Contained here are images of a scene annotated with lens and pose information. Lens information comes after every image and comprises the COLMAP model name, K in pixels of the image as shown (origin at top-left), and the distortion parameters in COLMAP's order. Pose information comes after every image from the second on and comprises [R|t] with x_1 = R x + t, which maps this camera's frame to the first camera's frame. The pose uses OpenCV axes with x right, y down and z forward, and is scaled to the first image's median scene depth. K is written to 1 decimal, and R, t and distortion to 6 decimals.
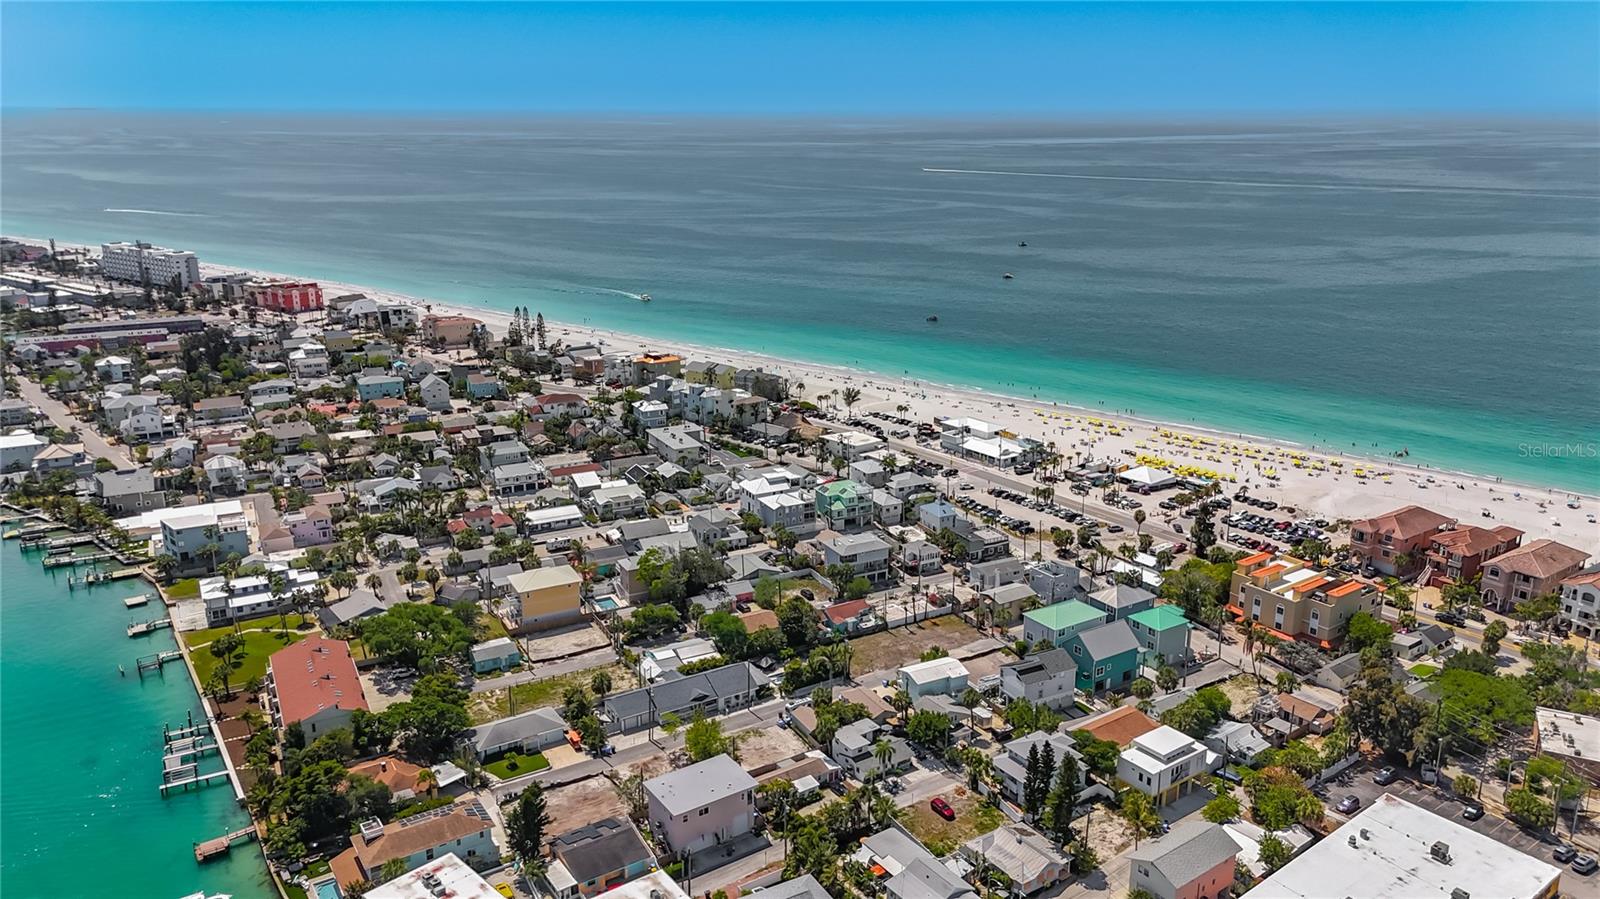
lens RADIAL K [[1203.1, 0, 801.8], [0, 1203.1, 427.9], [0, 0, 1]] dist [0.113709, -0.174708]
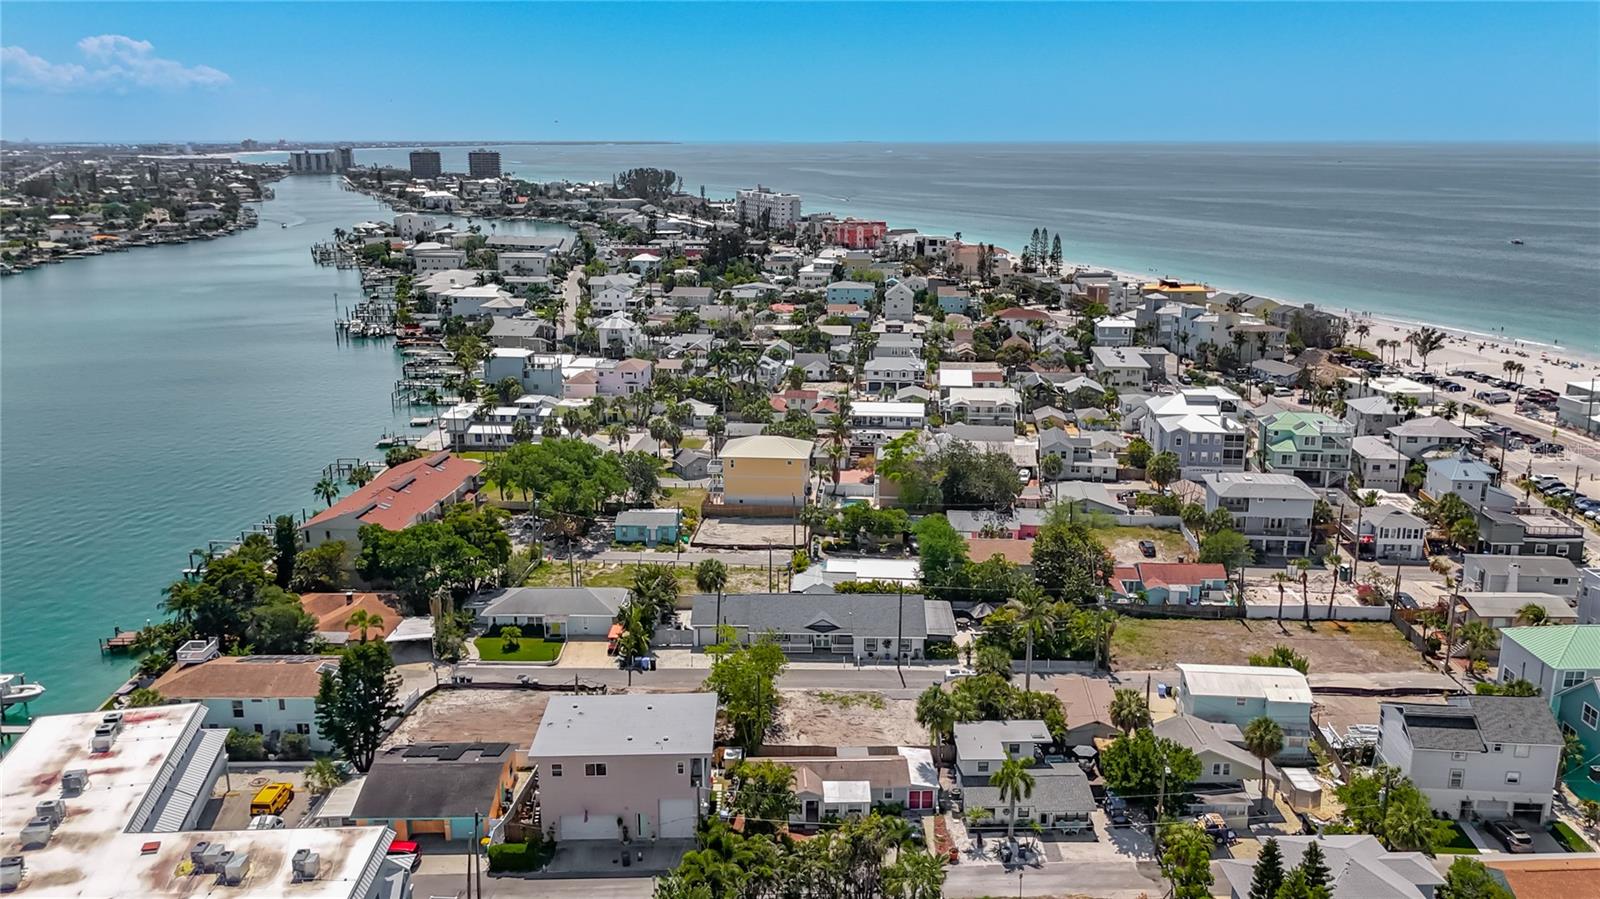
lens RADIAL K [[1205.6, 0, 800.0], [0, 1205.6, 449.5], [0, 0, 1]] dist [0.048204, -0.081657]
pose [[0.834837, 0.135917, -0.533454, 0.195271], [-0.144462, 0.989170, 0.025950, 0.109205], [0.531204, 0.055400, 0.845431, 0.431712]]
